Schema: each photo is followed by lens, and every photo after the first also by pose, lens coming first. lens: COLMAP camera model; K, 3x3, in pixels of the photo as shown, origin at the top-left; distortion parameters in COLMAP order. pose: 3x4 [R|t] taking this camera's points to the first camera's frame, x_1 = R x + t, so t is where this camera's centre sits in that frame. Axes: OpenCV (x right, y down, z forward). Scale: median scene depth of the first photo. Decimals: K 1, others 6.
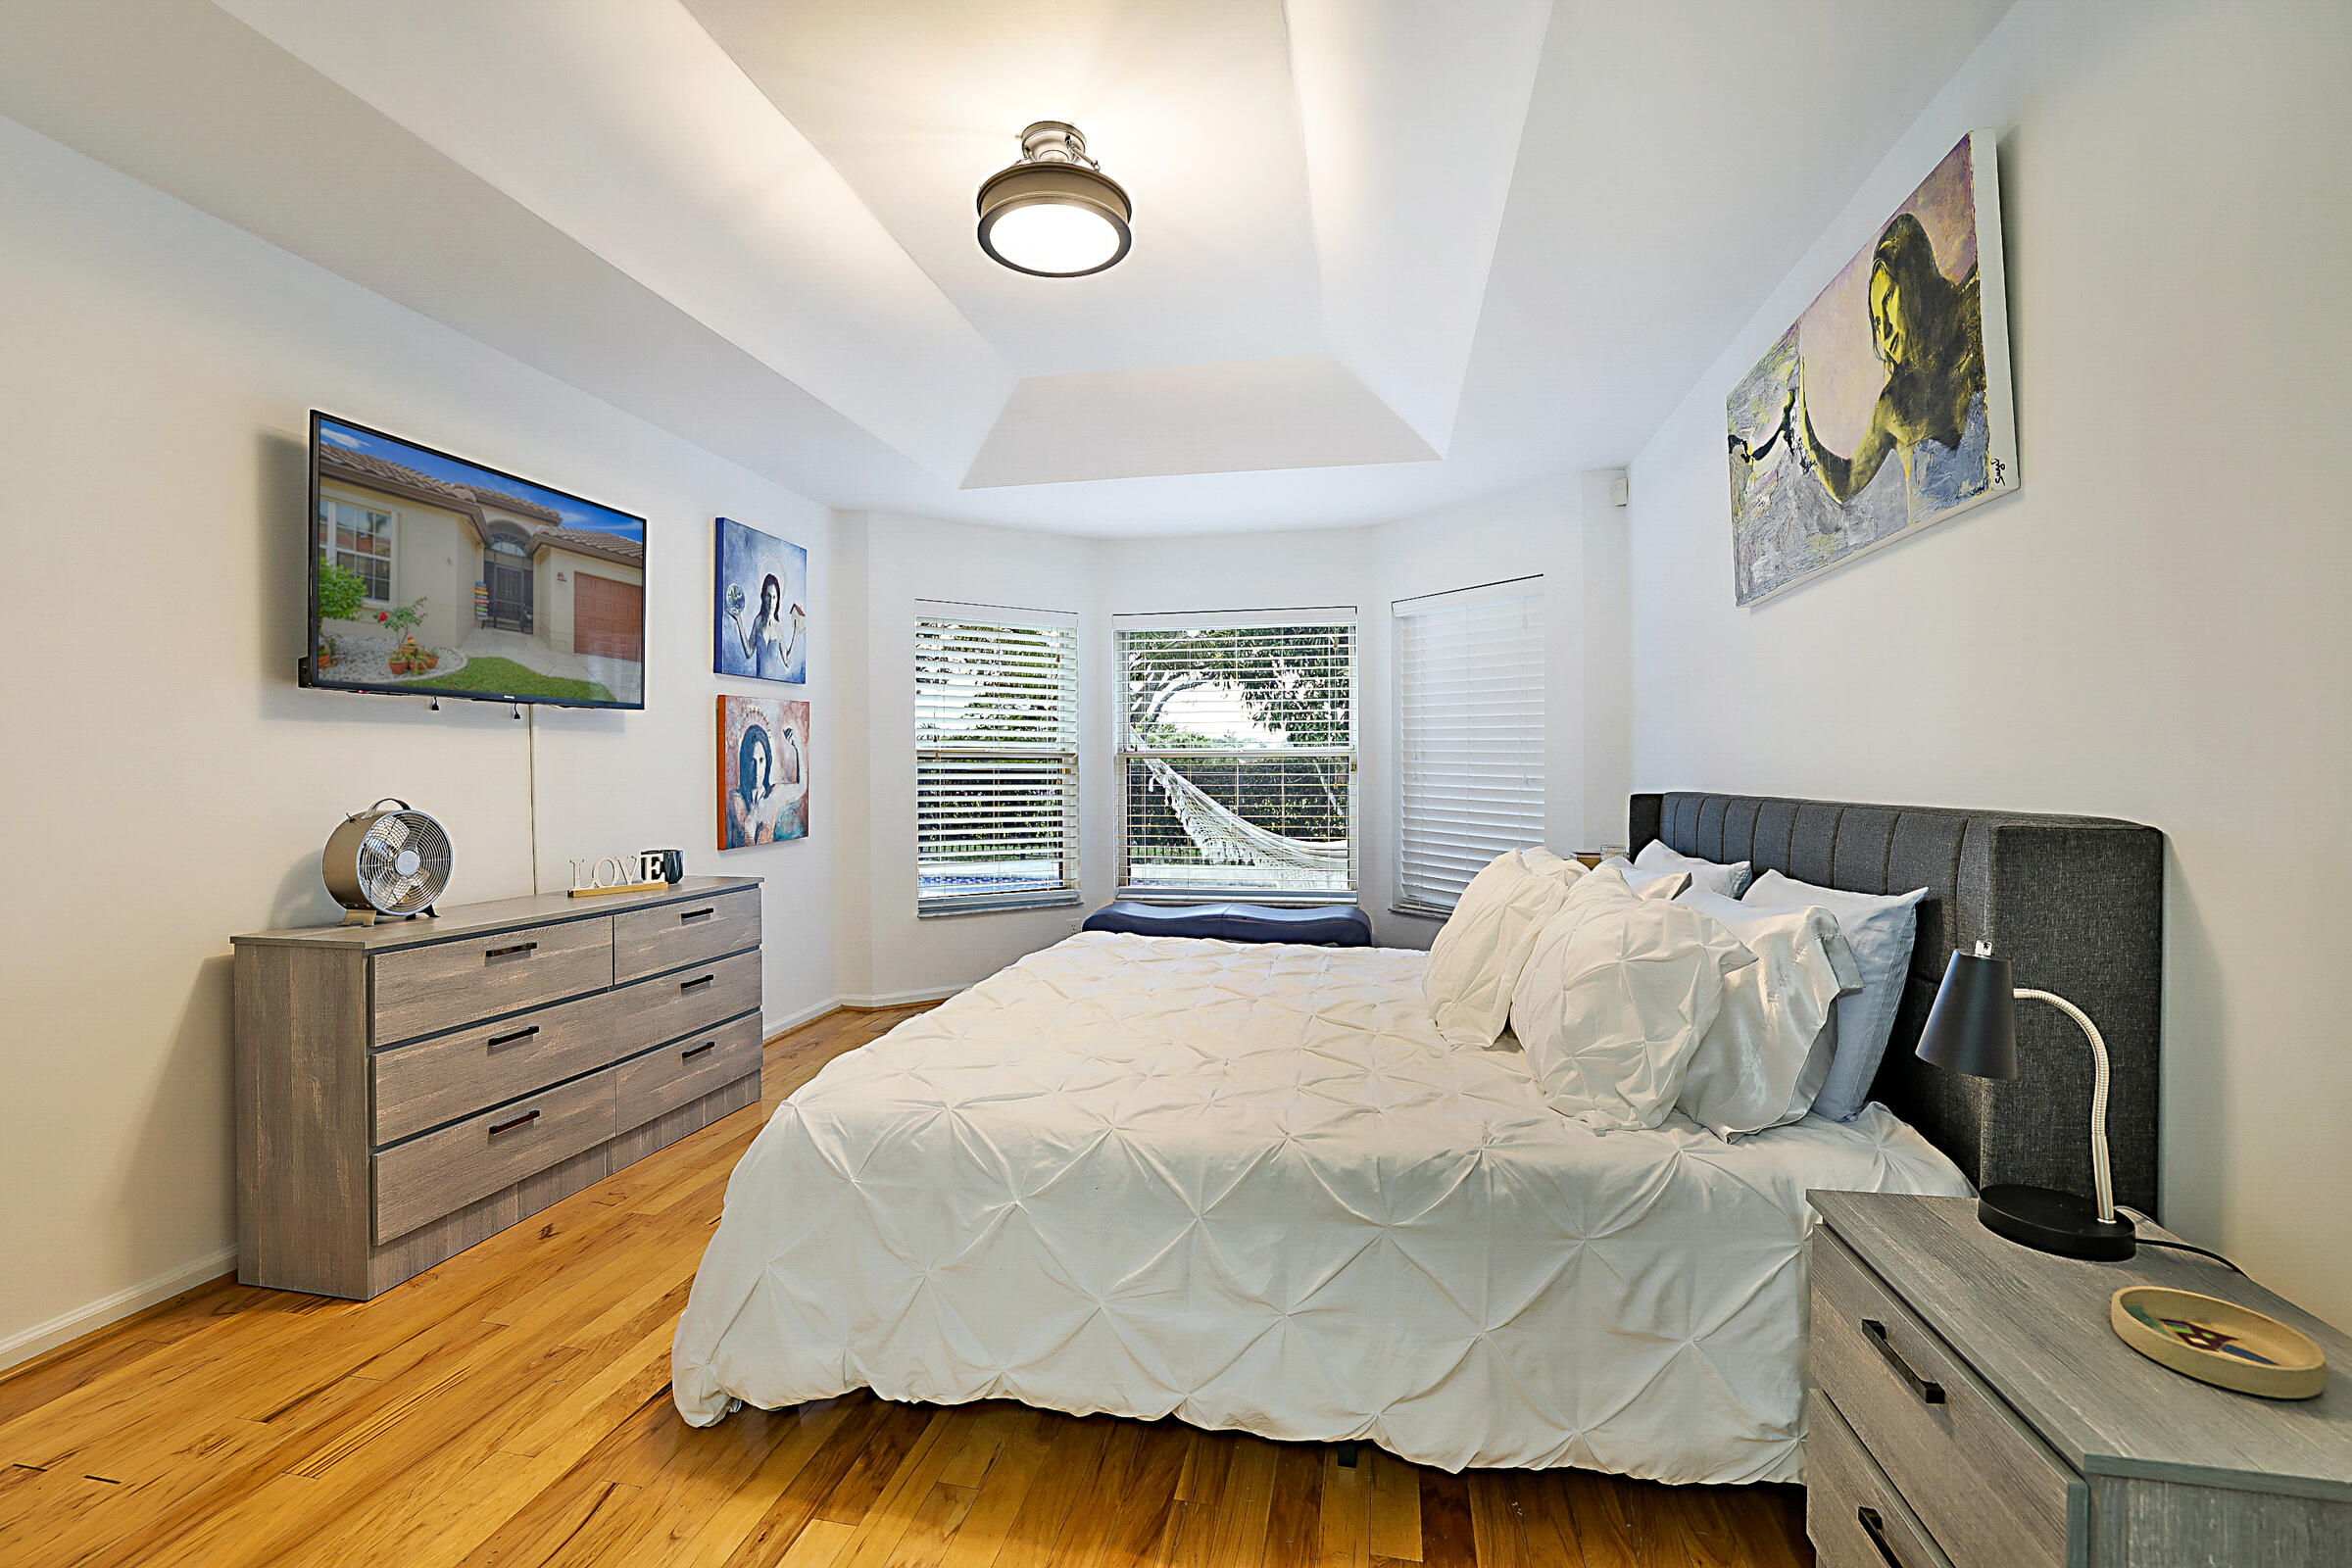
lens RADIAL K [[1049.6, 0, 1174.3], [0, 1049.6, 766.8], [0, 0, 1]] dist [-0.023509, 0.006568]
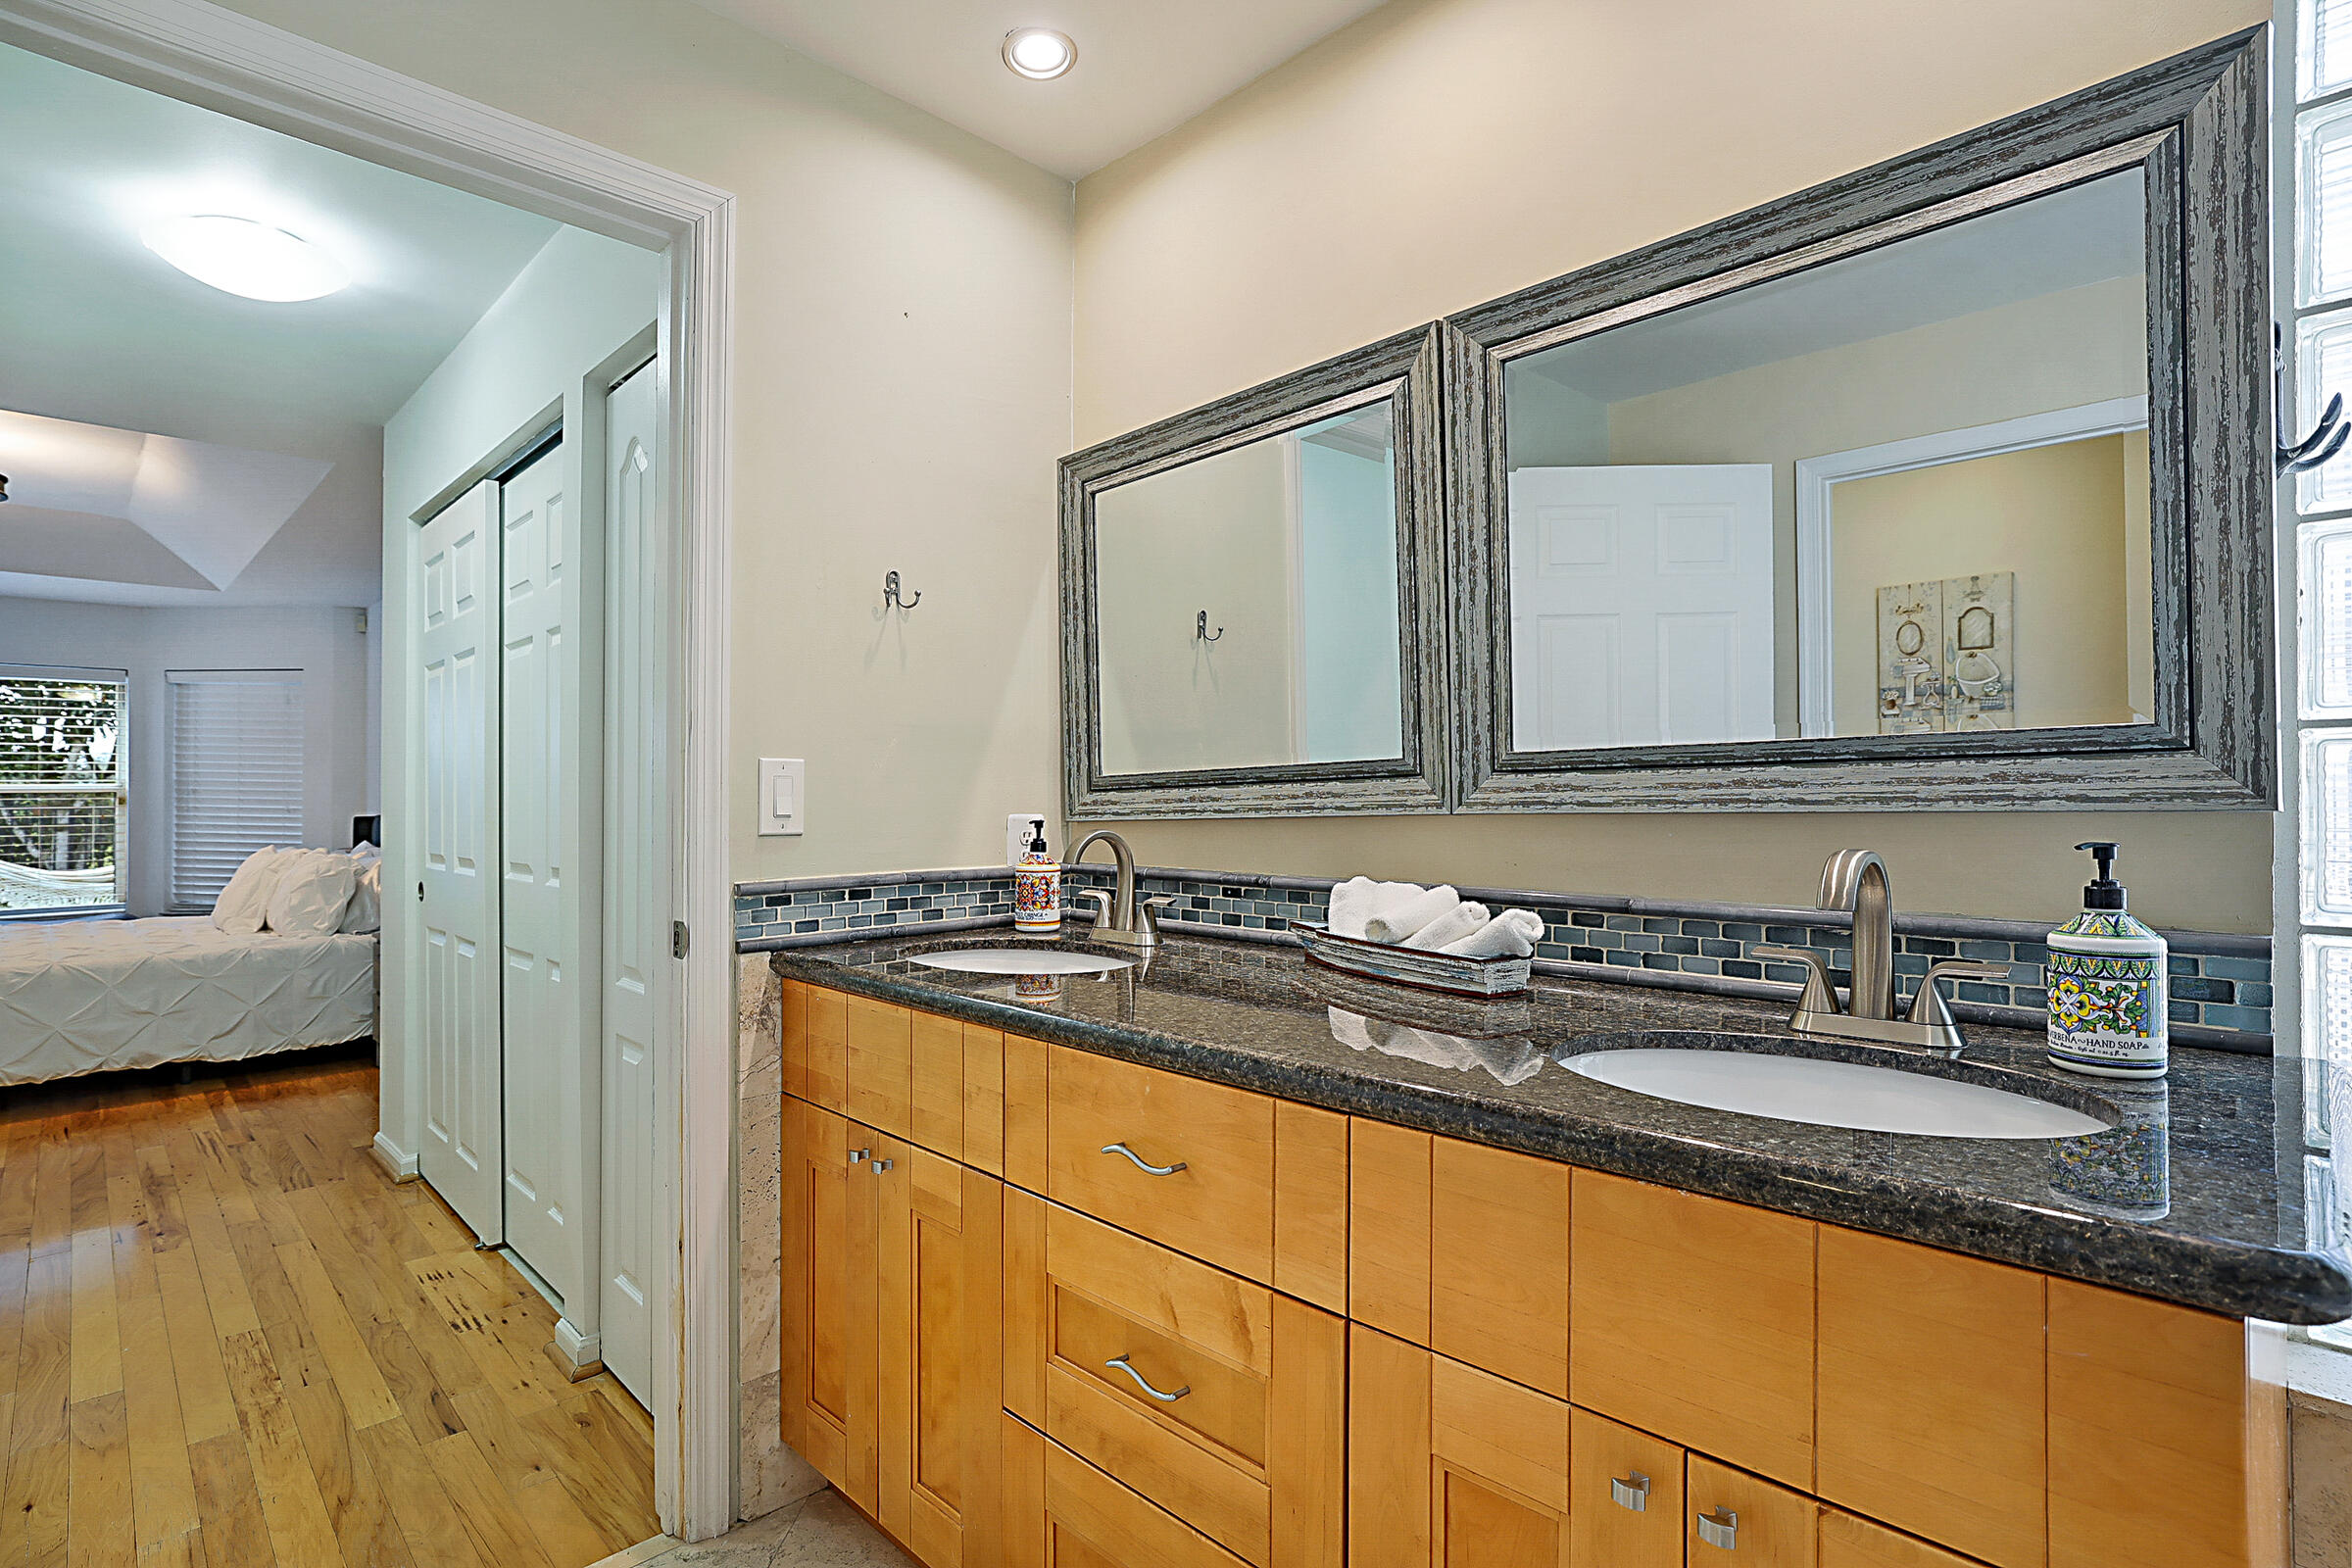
lens RADIAL K [[1198.4, 0, 1180.2], [0, 1198.4, 782.3], [0, 0, 1]] dist [-0.005145, 0.001586]
pose [[0.583729, 0.009833, 0.811889, -0.597773], [0.000053, 0.999926, -0.012148, -0.012009], [-0.811949, 0.007134, 0.583685, -2.020512]]
